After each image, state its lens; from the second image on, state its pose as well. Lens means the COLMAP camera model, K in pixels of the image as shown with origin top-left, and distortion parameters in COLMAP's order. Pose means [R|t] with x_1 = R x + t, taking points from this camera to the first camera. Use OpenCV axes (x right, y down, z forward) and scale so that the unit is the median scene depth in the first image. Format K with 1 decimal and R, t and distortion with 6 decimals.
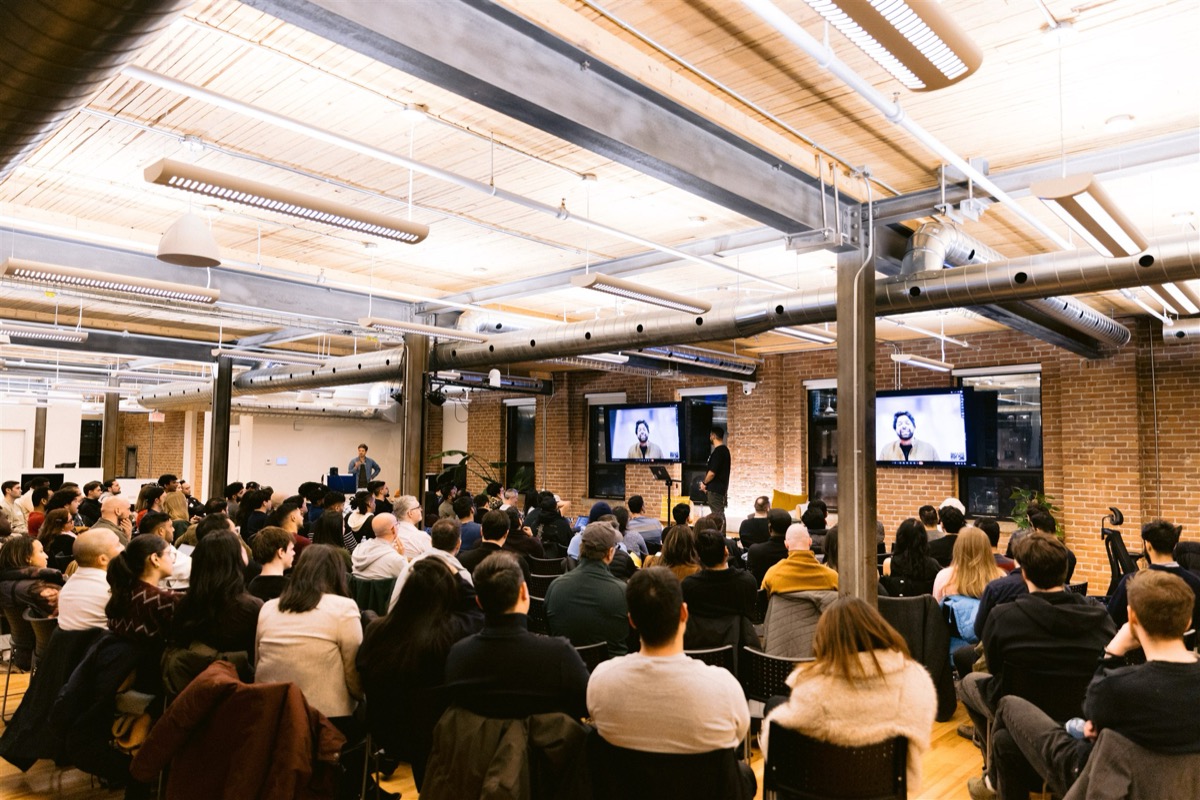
lens RADIAL K [[797.6, 0, 608.8], [0, 797.6, 405.9], [0, 0, 1]] dist [0.018178, 0.000817]
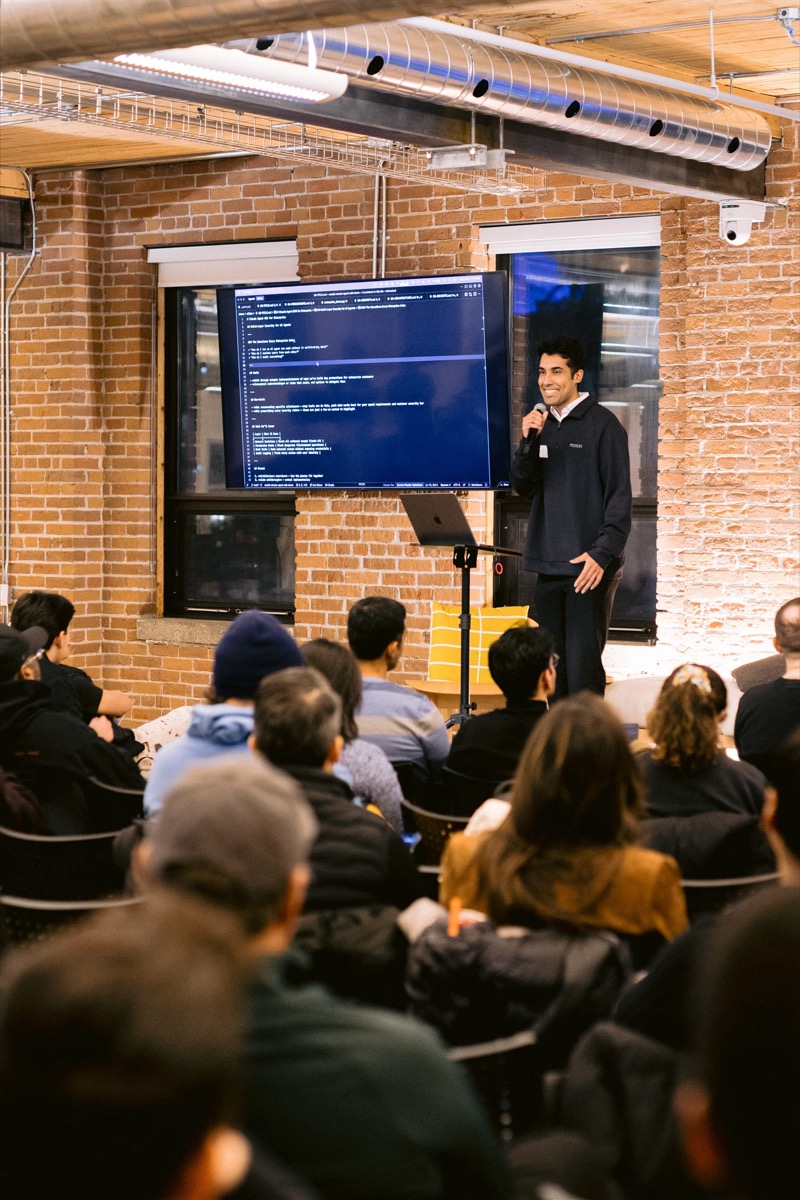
lens RADIAL K [[2661.7, 0, 397.2], [0, 2661.7, 609.4], [0, 0, 1]] dist [0.006019, 0.000000]
pose [[0.997085, -0.006721, 0.076004, -0.018402], [-0.001706, 0.993900, 0.110274, 0.010447], [-0.076281, -0.110082, 0.990991, 0.063258]]
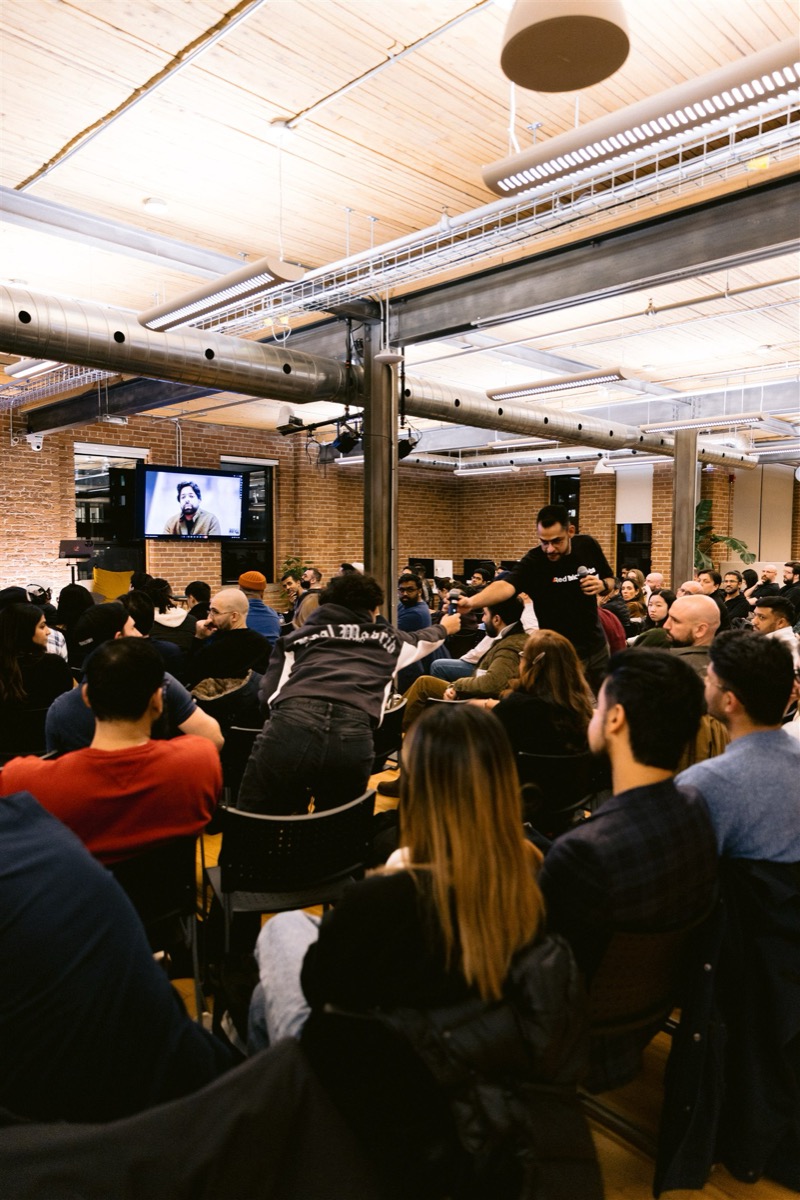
lens RADIAL K [[797.6, 0, 400.4], [0, 797.6, 600.5], [0, 0, 1]] dist [0.018178, 0.000817]
pose [[0.046980, -0.077969, 0.995848, -0.620873], [-0.072008, 0.994091, 0.081229, 0.043744], [-0.996297, -0.075525, 0.041088, 0.599930]]
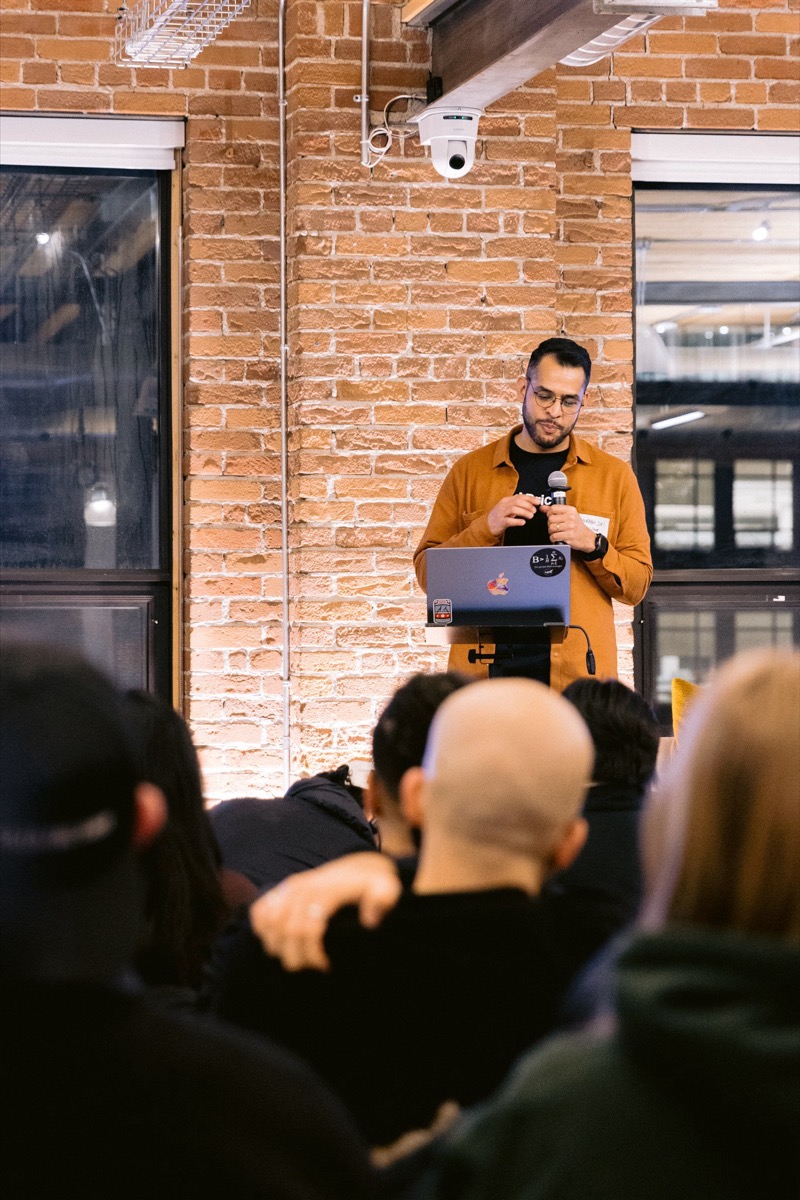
lens RADIAL K [[3646.1, 0, 398.6], [0, 3646.1, 608.6], [0, 0, 1]] dist [0.044153, 0.000000]
pose [[0.583843, -0.002808, 0.811862, -0.523634], [-0.044725, 0.998364, 0.035617, 0.056447], [-0.810634, -0.057105, 0.582762, 0.516683]]
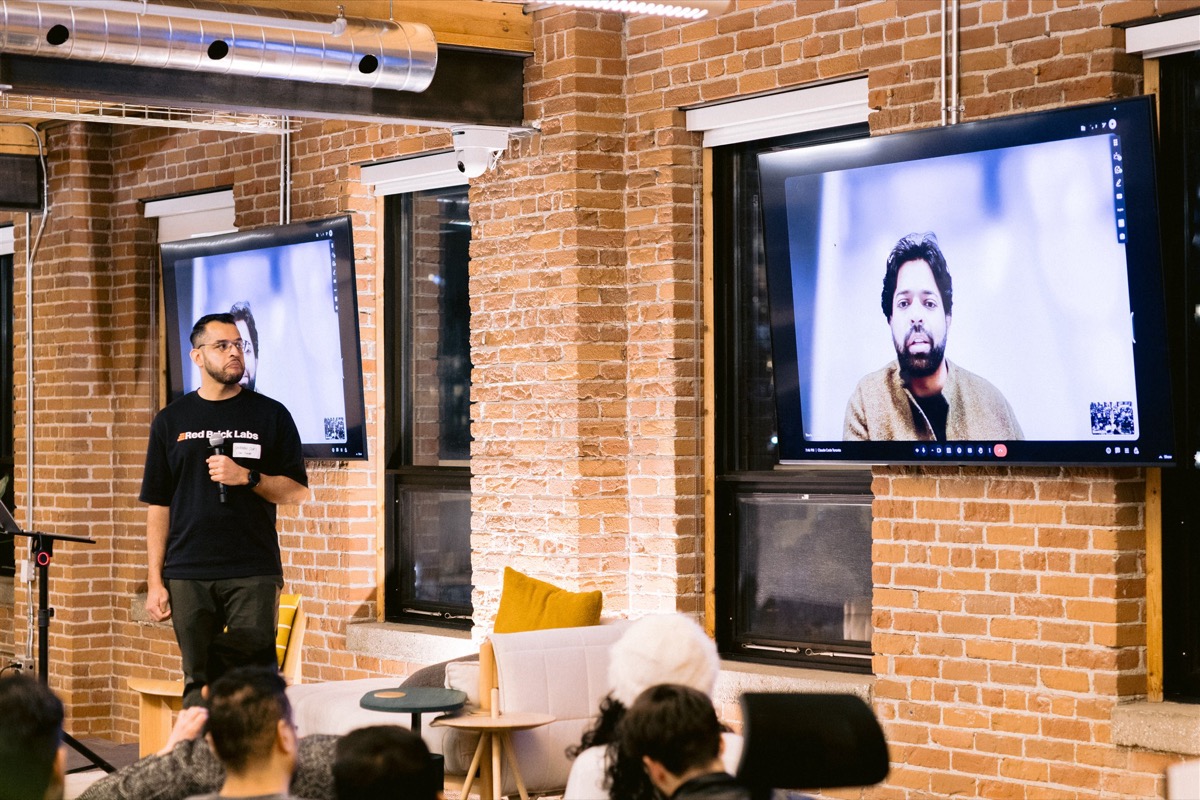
lens RADIAL K [[2661.7, 0, 609.4], [0, 2661.7, 396.7], [0, 0, 1]] dist [0.006019, 0.000000]
pose [[0.975006, -0.018657, -0.221394, 0.396166], [0.030010, 0.998395, 0.048024, 0.015075], [0.220142, -0.053468, 0.974001, 0.218029]]
